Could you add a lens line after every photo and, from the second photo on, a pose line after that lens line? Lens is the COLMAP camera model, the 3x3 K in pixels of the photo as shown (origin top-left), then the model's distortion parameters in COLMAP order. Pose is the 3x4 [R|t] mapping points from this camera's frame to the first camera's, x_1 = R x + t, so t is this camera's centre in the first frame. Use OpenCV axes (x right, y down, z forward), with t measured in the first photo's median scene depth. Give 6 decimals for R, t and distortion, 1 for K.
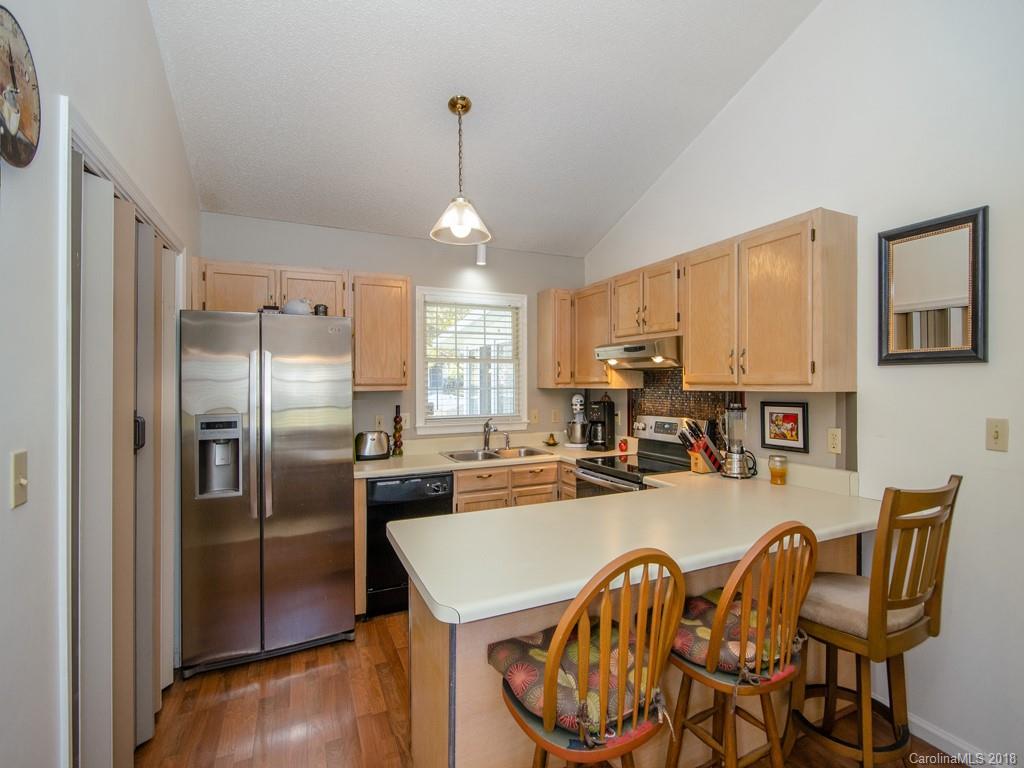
lens RADIAL K [[482.6, 0, 512.0], [0, 482.6, 384.0], [0, 0, 1]] dist [-0.000199, -0.000060]
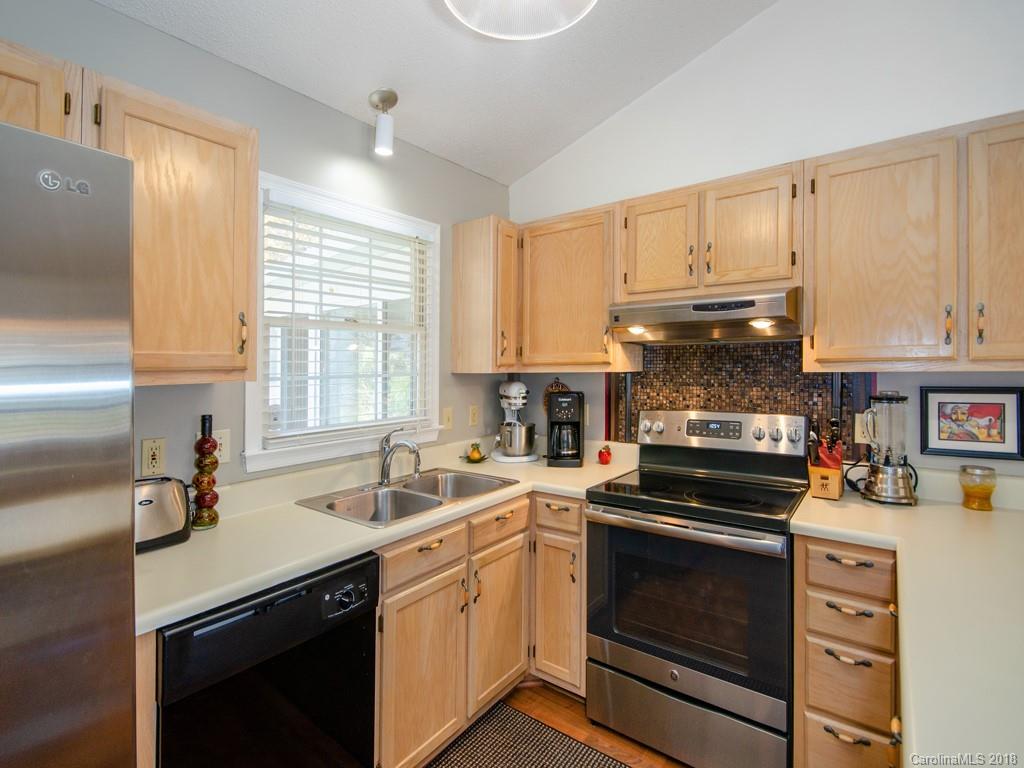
lens RADIAL K [[469.8, 0, 514.6], [0, 469.8, 359.2], [0, 0, 1]] dist [0.000715, -0.000076]
pose [[0.862947, 0.002421, 0.505289, -0.213746], [0.009256, 0.999745, -0.020598, 0.003707], [-0.505210, 0.022452, 0.862705, 0.477554]]
